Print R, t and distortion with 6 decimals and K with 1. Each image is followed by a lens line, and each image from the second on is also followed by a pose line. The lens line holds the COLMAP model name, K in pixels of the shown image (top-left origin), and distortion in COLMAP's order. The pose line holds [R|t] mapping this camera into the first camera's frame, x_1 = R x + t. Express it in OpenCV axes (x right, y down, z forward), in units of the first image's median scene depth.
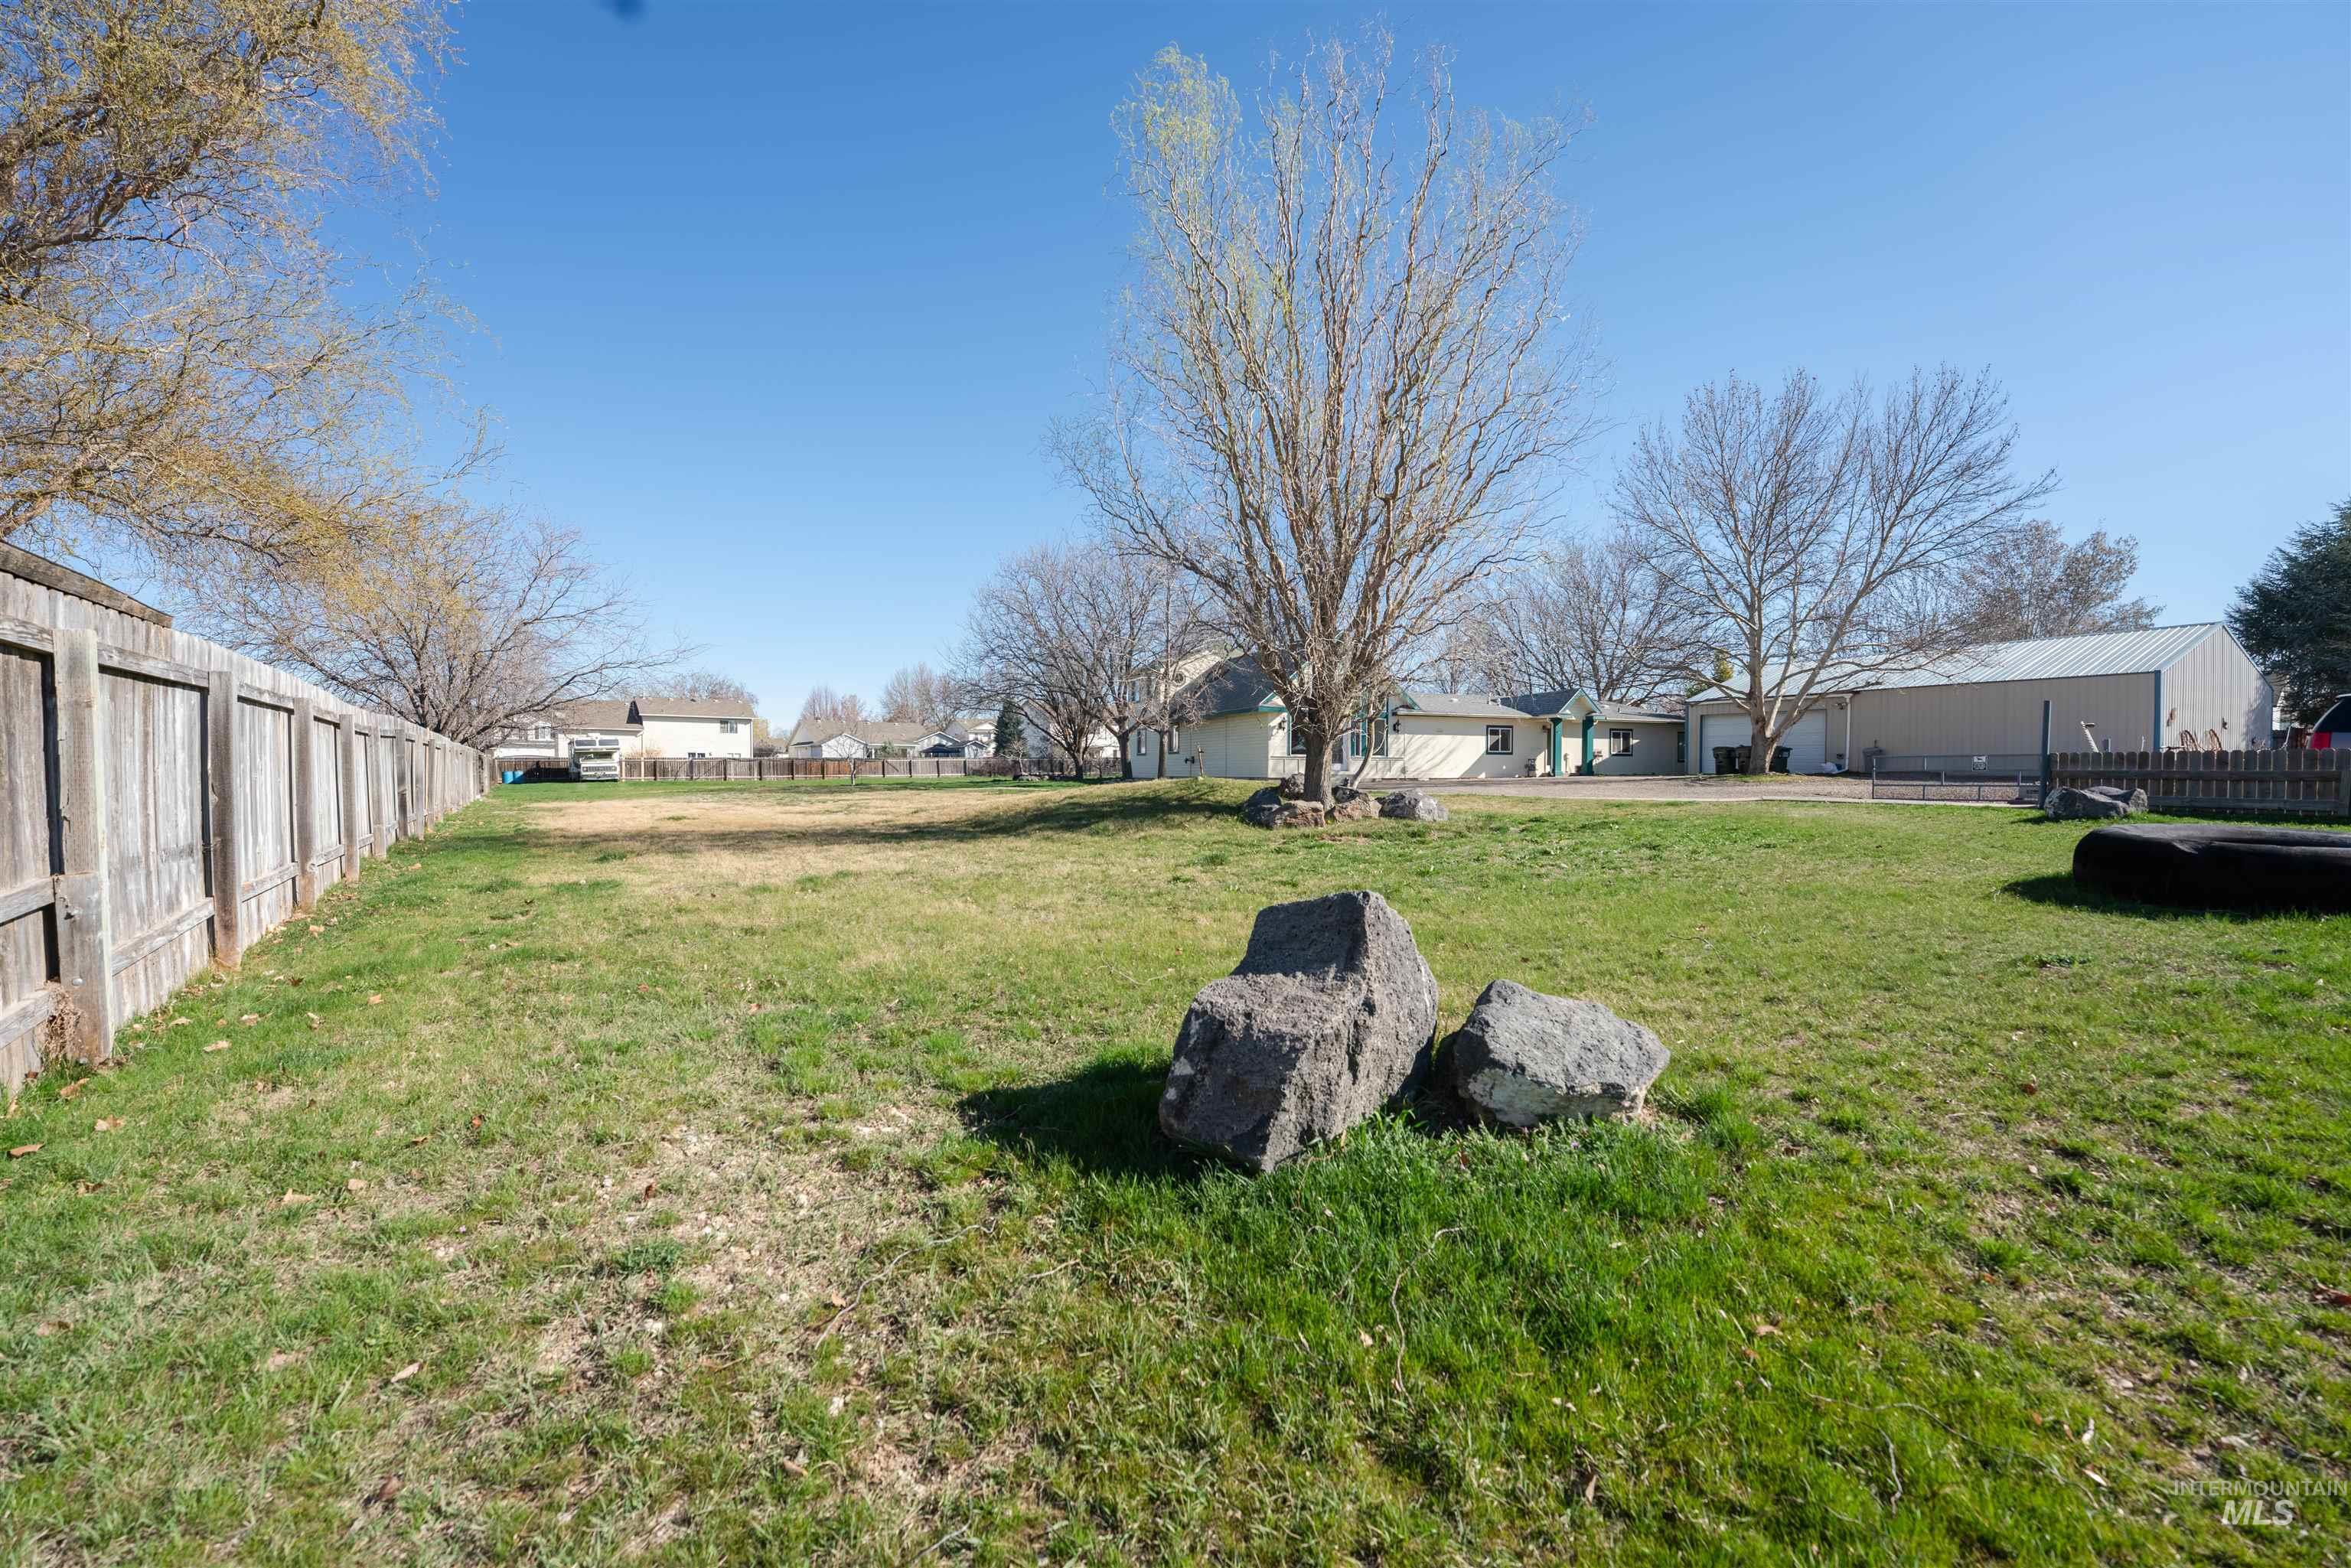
lens RADIAL K [[966.8, 0, 1192.4], [0, 966.8, 786.8], [0, 0, 1]] dist [-0.018597, -0.000057]
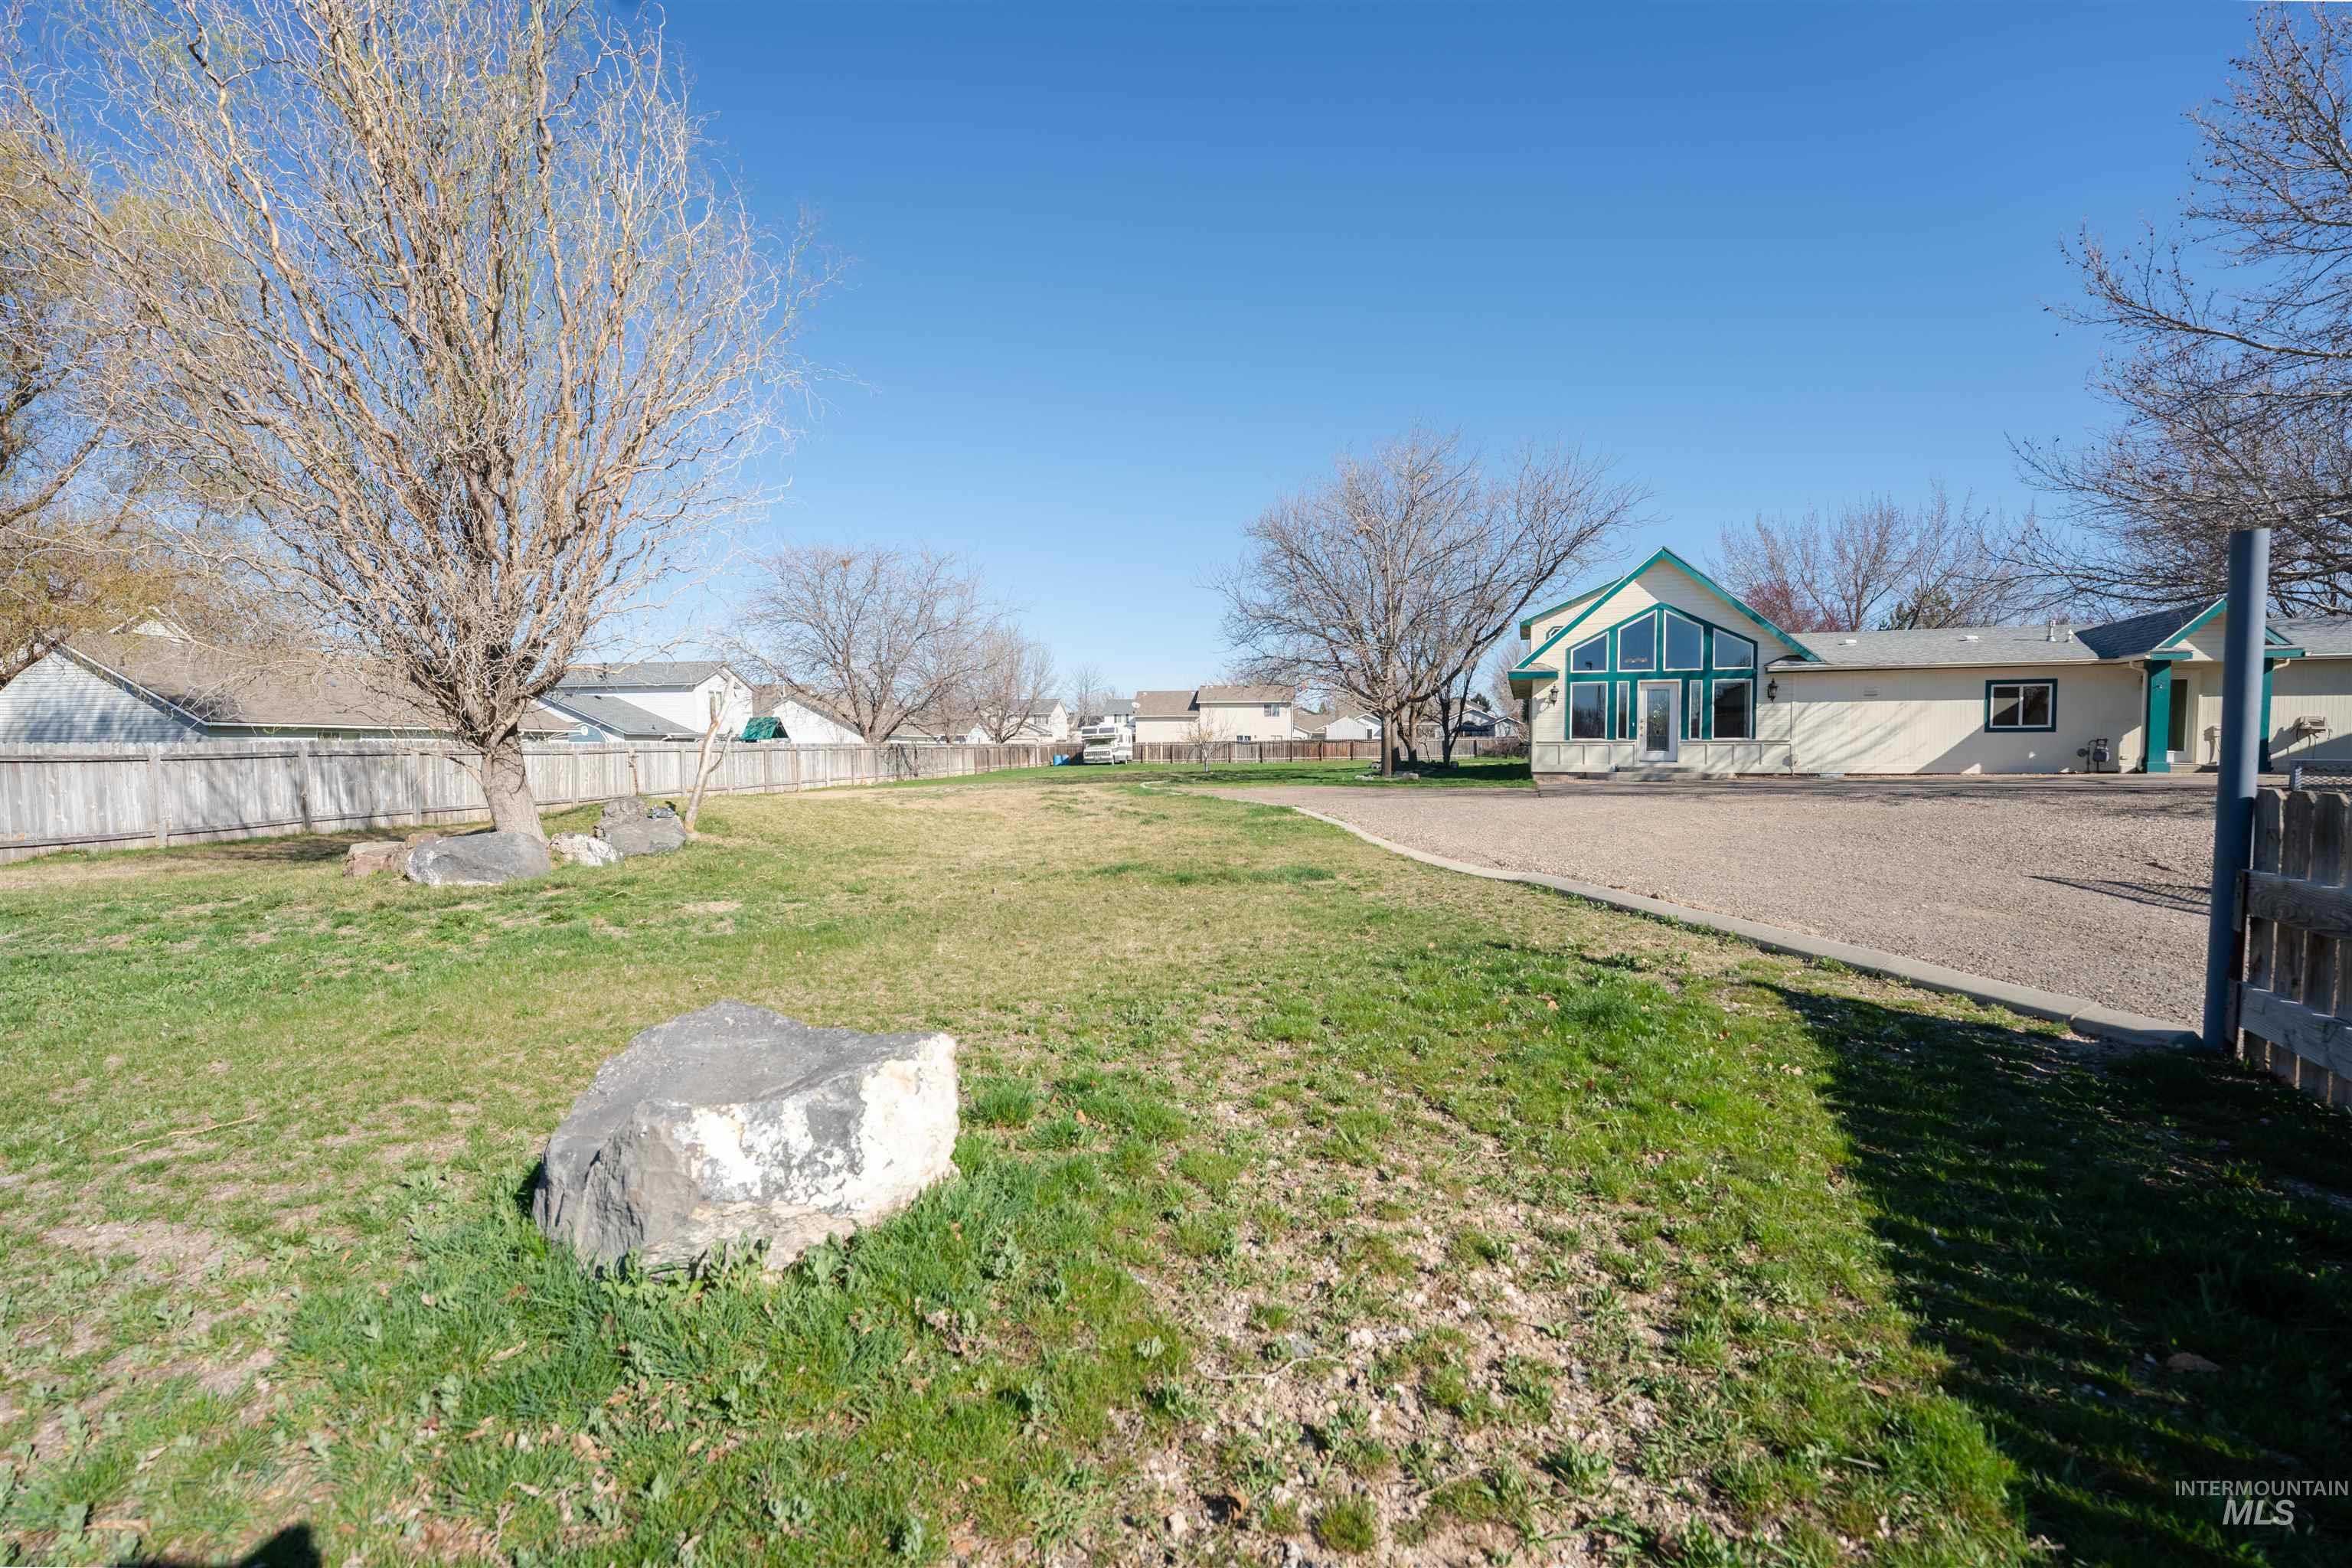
lens RADIAL K [[967.3, 0, 1178.4], [0, 967.3, 786.7], [0, 0, 1]] dist [-0.018597, -0.000057]
pose [[0.744723, 0.021610, -0.667023, 0.327423], [-0.003811, 0.999597, 0.028129, -0.015432], [0.667362, -0.018406, 0.744506, 0.263418]]
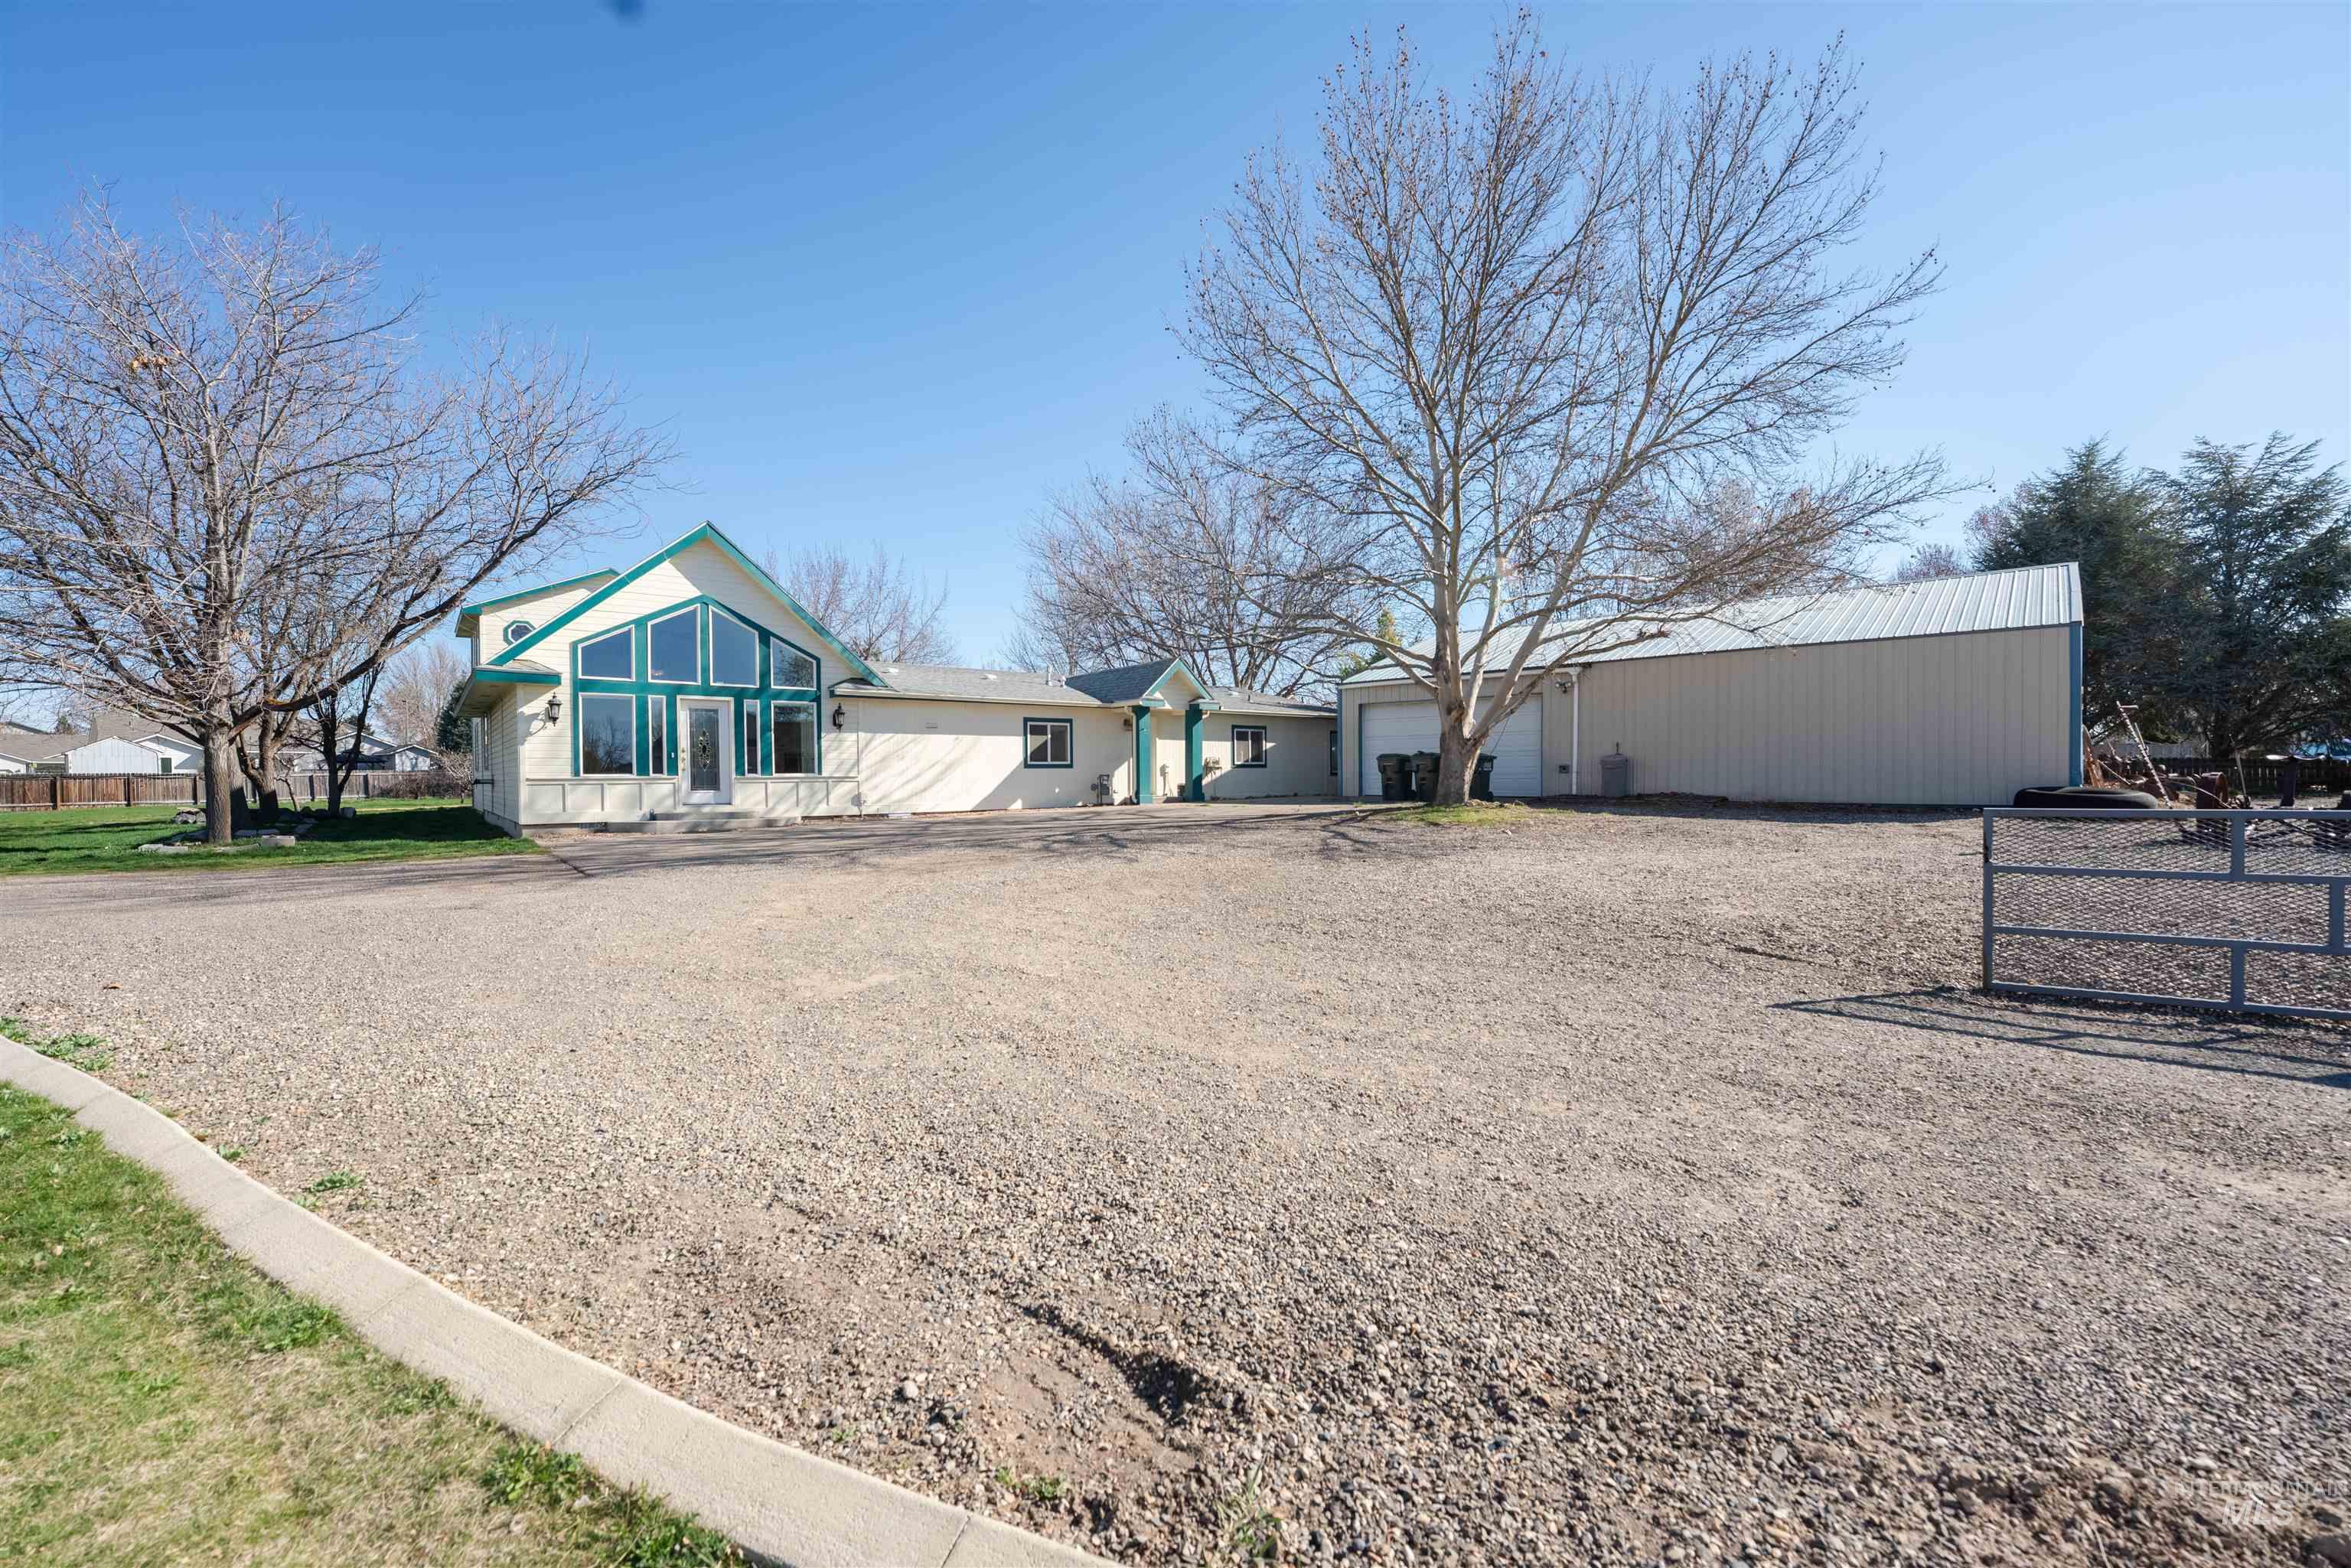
lens RADIAL K [[966.8, 0, 1178.0], [0, 966.8, 788.0], [0, 0, 1]] dist [-0.018597, -0.000057]
pose [[0.959693, -0.012908, 0.280754, 0.231113], [0.013633, 0.999907, -0.000632, -0.020086], [-0.280719, 0.004434, 0.959780, 0.419743]]
